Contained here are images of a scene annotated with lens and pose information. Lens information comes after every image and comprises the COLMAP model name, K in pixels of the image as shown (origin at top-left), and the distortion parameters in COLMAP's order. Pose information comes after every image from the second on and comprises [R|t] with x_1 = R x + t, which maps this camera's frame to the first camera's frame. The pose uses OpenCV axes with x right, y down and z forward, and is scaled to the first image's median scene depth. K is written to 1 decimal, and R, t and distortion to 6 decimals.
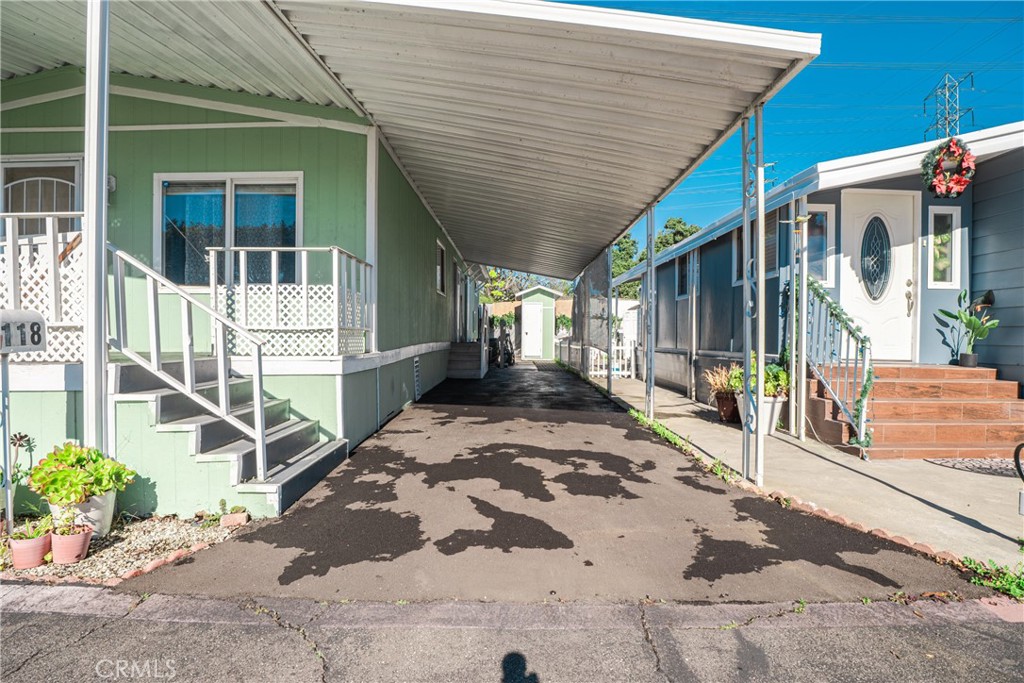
lens RADIAL K [[494.9, 0, 510.3], [0, 494.9, 342.7], [0, 0, 1]] dist [-0.047751, 0.012144]
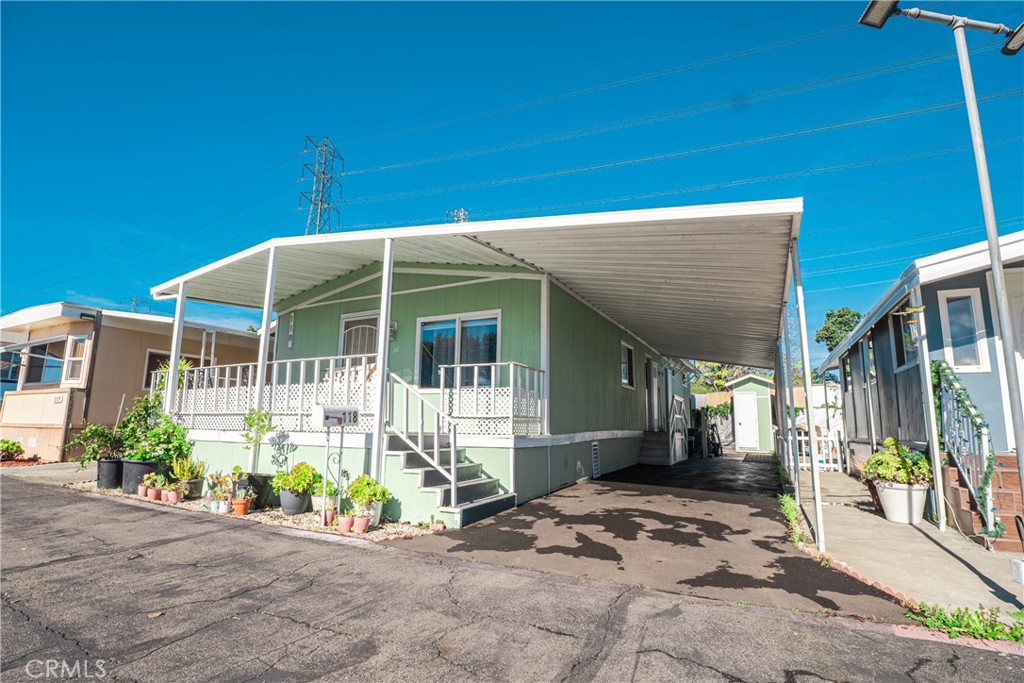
lens RADIAL K [[494.9, 0, 510.3], [0, 494.9, 342.7], [0, 0, 1]] dist [-0.047751, 0.012144]
pose [[0.892091, -0.065466, -0.447089, 0.301490], [-0.017359, 0.983753, -0.178685, 0.017445], [0.451523, 0.167164, 0.876461, -0.322126]]
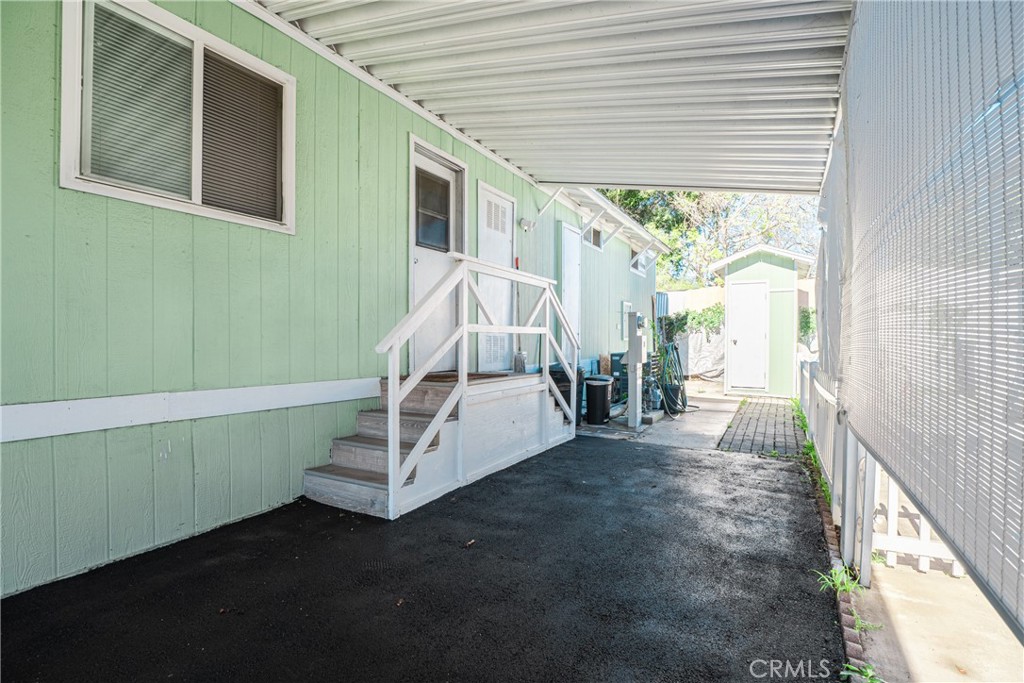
lens RADIAL K [[494.9, 0, 510.3], [0, 494.9, 342.7], [0, 0, 1]] dist [-0.047751, 0.012144]
pose [[0.875704, -0.001910, -0.482844, 0.317513], [-0.002457, 0.999962, -0.008412, -0.056660], [0.482842, 0.008553, 0.875666, 1.906297]]
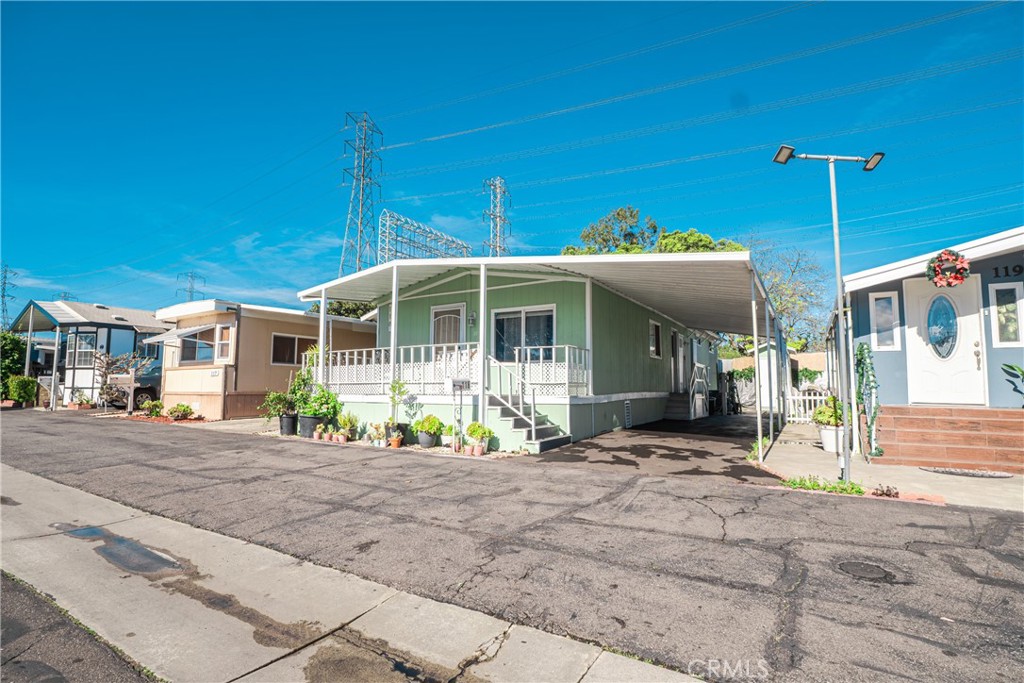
lens RADIAL K [[494.9, 0, 510.3], [0, 494.9, 342.7], [0, 0, 1]] dist [-0.047751, 0.012144]
pose [[0.855678, -0.046058, -0.515454, 0.517974], [-0.010042, 0.994366, -0.105522, 0.025392], [0.517410, 0.095470, 0.850395, -0.918870]]
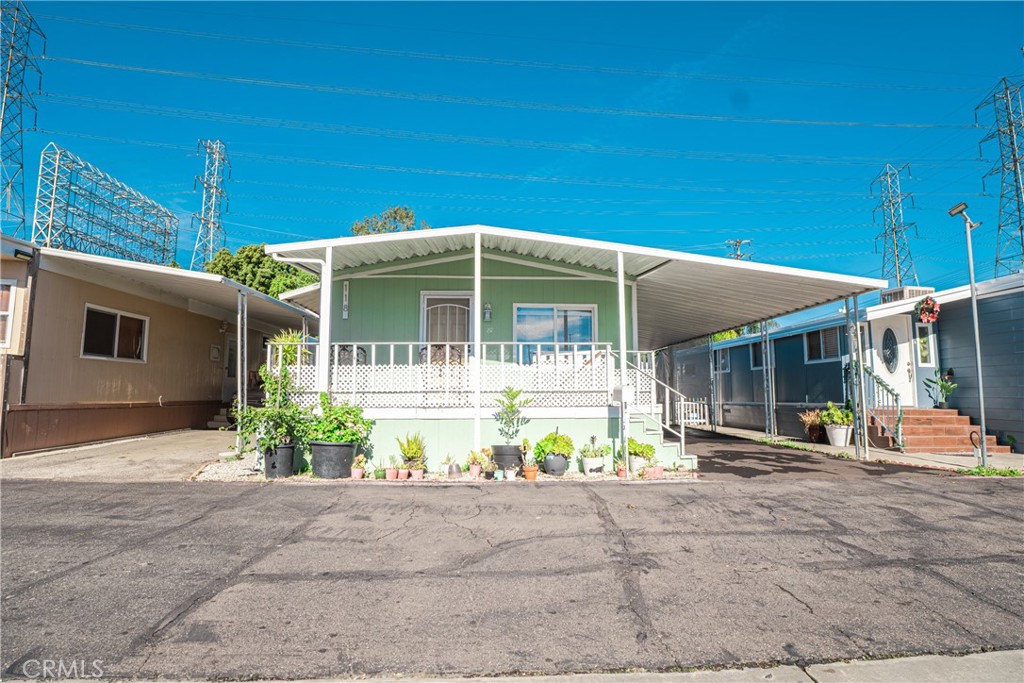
lens RADIAL K [[494.9, 0, 510.3], [0, 494.9, 342.7], [0, 0, 1]] dist [-0.047751, 0.012144]
pose [[0.998442, 0.004623, 0.055602, -0.984037], [0.001863, 0.993244, -0.116029, 0.008082], [-0.055763, 0.115952, 0.991688, -0.929359]]
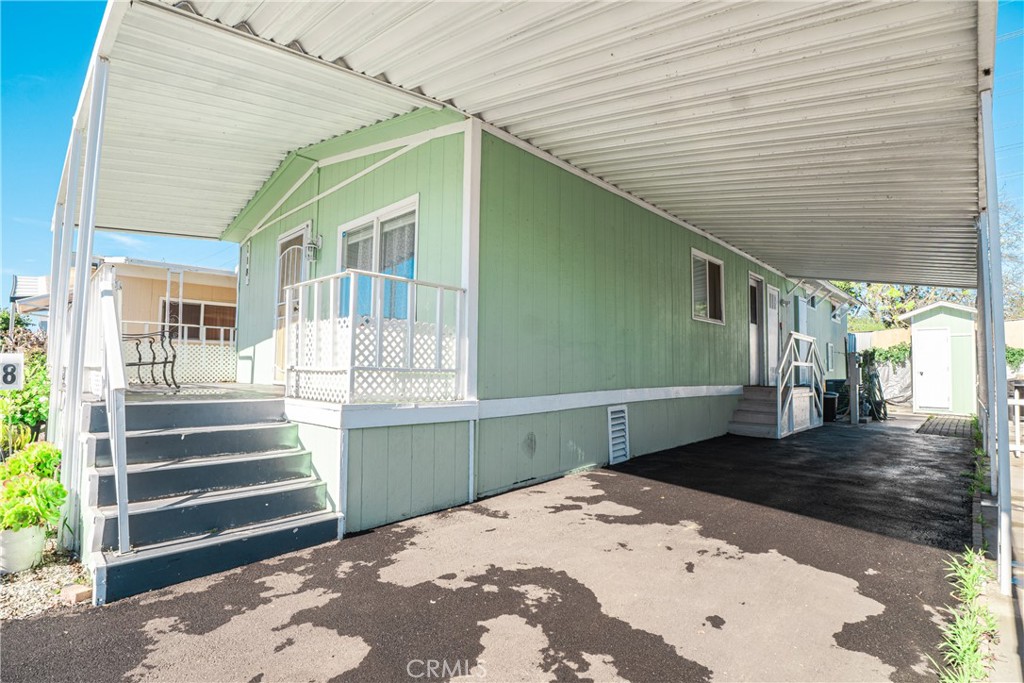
lens RADIAL K [[494.9, 0, 510.3], [0, 494.9, 342.7], [0, 0, 1]] dist [-0.047751, 0.012144]
pose [[0.720675, -0.031278, -0.692567, 0.362724], [-0.020409, 0.997592, -0.066291, -0.023814], [0.692973, 0.061909, 0.718301, 0.559592]]
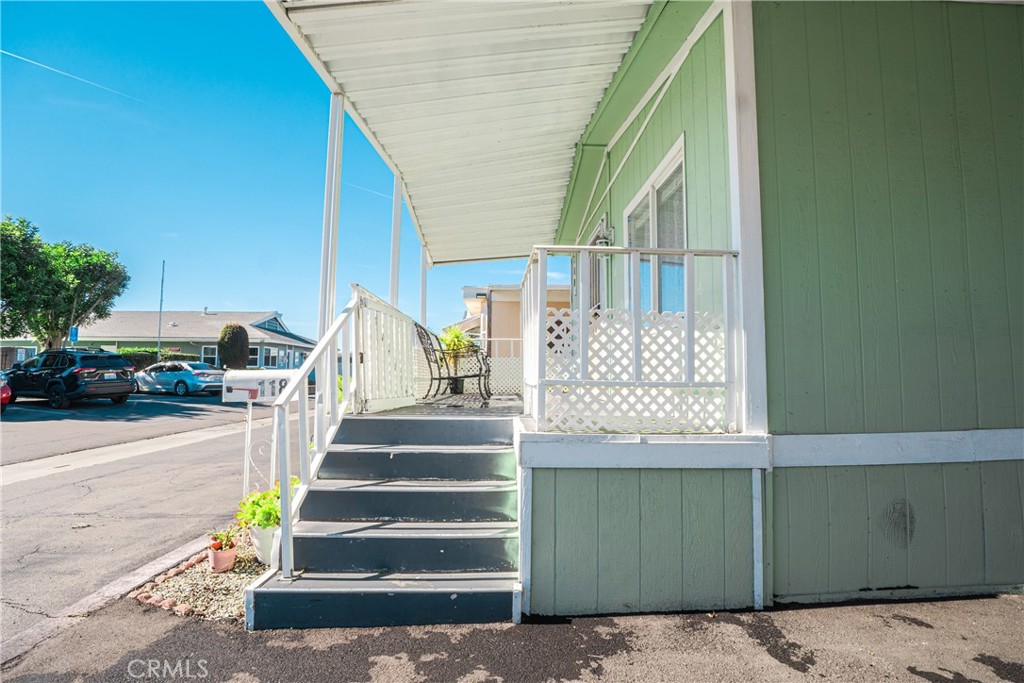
lens RADIAL K [[494.9, 0, 510.3], [0, 494.9, 342.7], [0, 0, 1]] dist [-0.047751, 0.012144]
pose [[0.029189, -0.067558, -0.997288, 0.210831], [-0.020866, 0.997455, -0.068180, -0.035218], [0.999356, 0.022799, 0.027705, 0.880908]]
